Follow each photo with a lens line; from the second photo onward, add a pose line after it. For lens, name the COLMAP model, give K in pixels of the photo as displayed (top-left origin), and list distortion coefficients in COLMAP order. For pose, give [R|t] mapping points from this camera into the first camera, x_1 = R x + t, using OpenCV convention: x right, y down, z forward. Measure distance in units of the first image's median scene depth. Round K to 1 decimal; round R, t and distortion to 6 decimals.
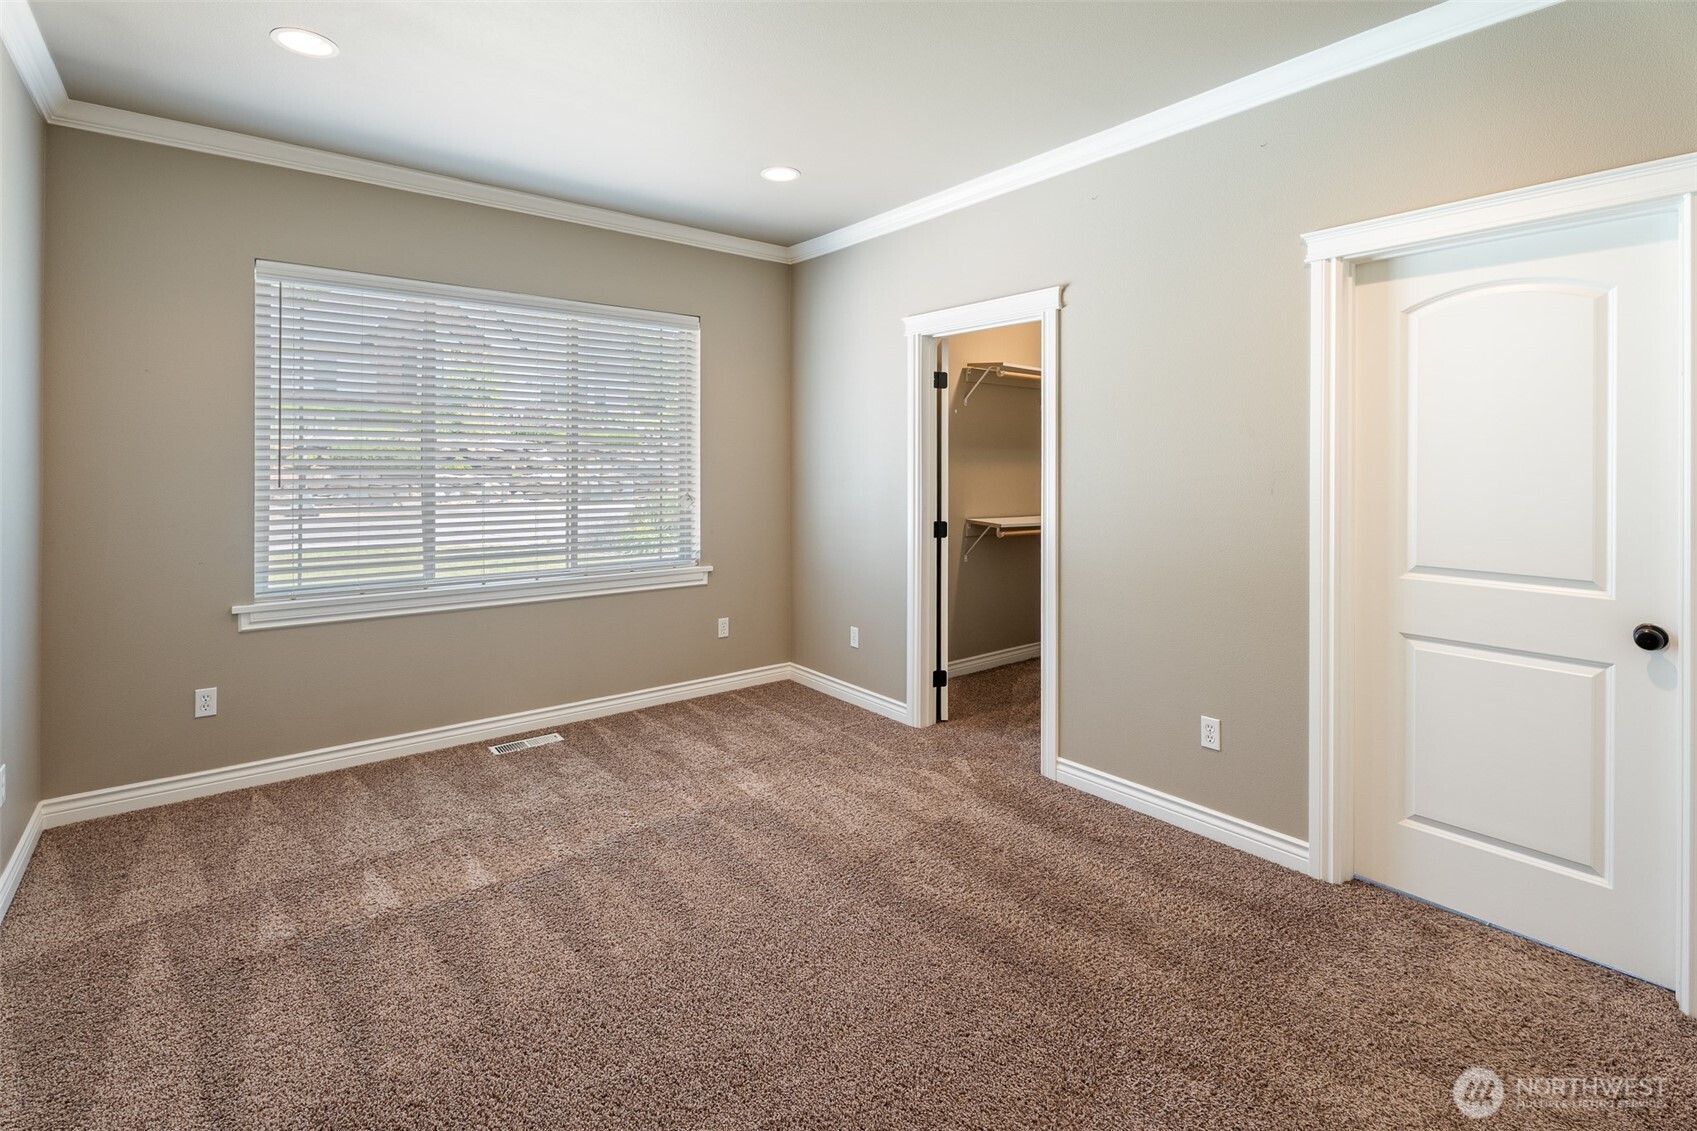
lens RADIAL K [[782.8, 0, 846.4], [0, 782.8, 464.4], [0, 0, 1]] dist [0.000427, 0.000034]
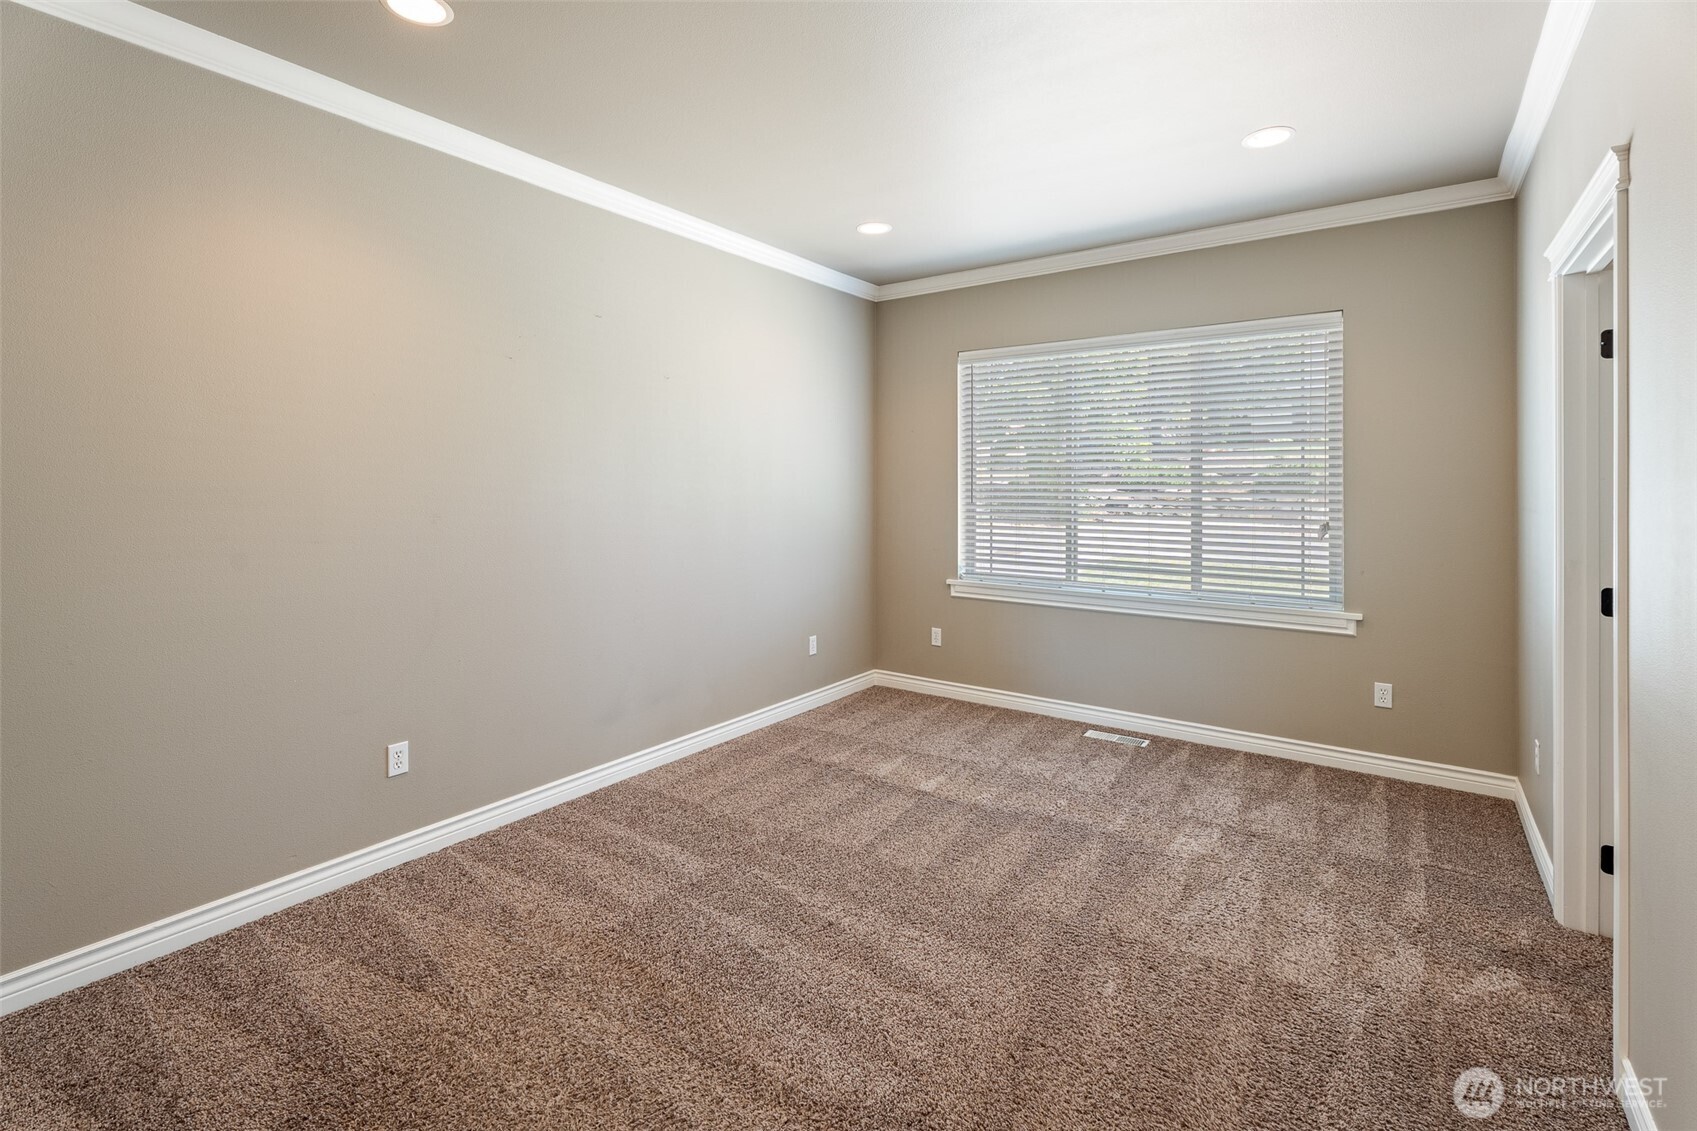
lens RADIAL K [[785.4, 0, 846.3], [0, 785.4, 485.0], [0, 0, 1]] dist [0.000638, 0.000073]
pose [[0.278834, -0.001439, -0.960338, 0.554335], [0.000142, 0.999999, -0.001457, -0.002958], [0.960339, 0.000270, 0.278833, 0.315393]]
